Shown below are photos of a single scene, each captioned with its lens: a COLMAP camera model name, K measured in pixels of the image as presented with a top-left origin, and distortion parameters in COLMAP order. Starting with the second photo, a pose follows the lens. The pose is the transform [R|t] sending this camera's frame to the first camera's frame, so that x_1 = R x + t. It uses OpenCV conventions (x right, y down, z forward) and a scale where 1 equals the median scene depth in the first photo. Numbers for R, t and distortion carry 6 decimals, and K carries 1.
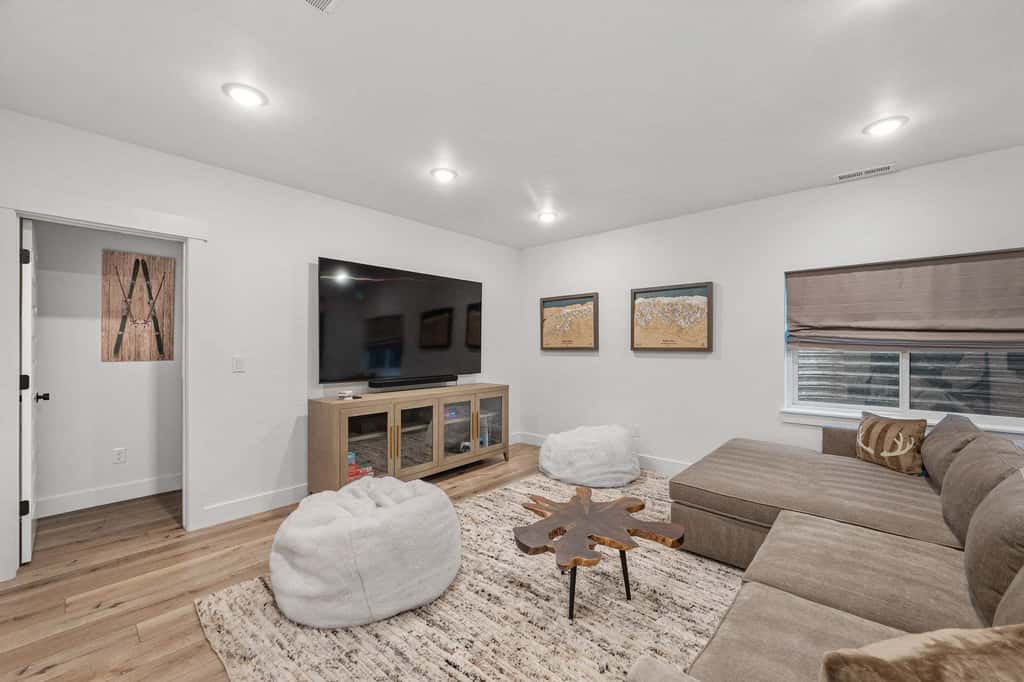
lens RADIAL K [[419.8, 0, 520.8], [0, 419.8, 341.9], [0, 0, 1]] dist [0.007636, 0.000000]
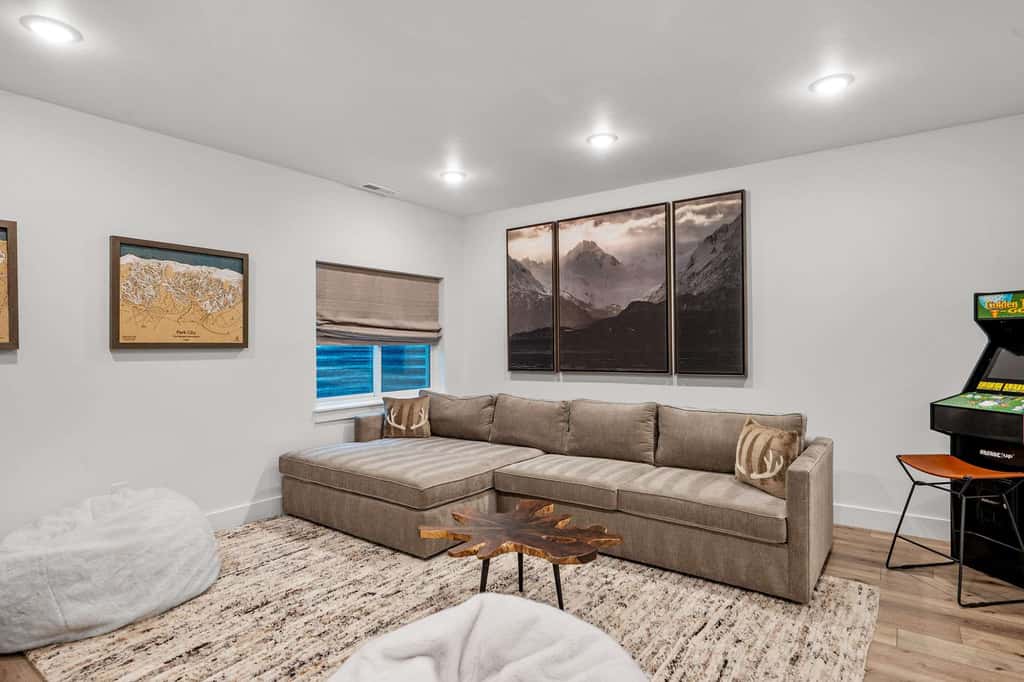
lens RADIAL K [[551.4, 0, 518.5], [0, 551.4, 343.7], [0, 0, 1]] dist [0.004008, 0.000627]
pose [[-0.120804, -0.005628, 0.992660, -0.690055], [-0.011197, 0.999928, 0.004307, 0.006824], [-0.992613, -0.010594, -0.120858, 0.767168]]
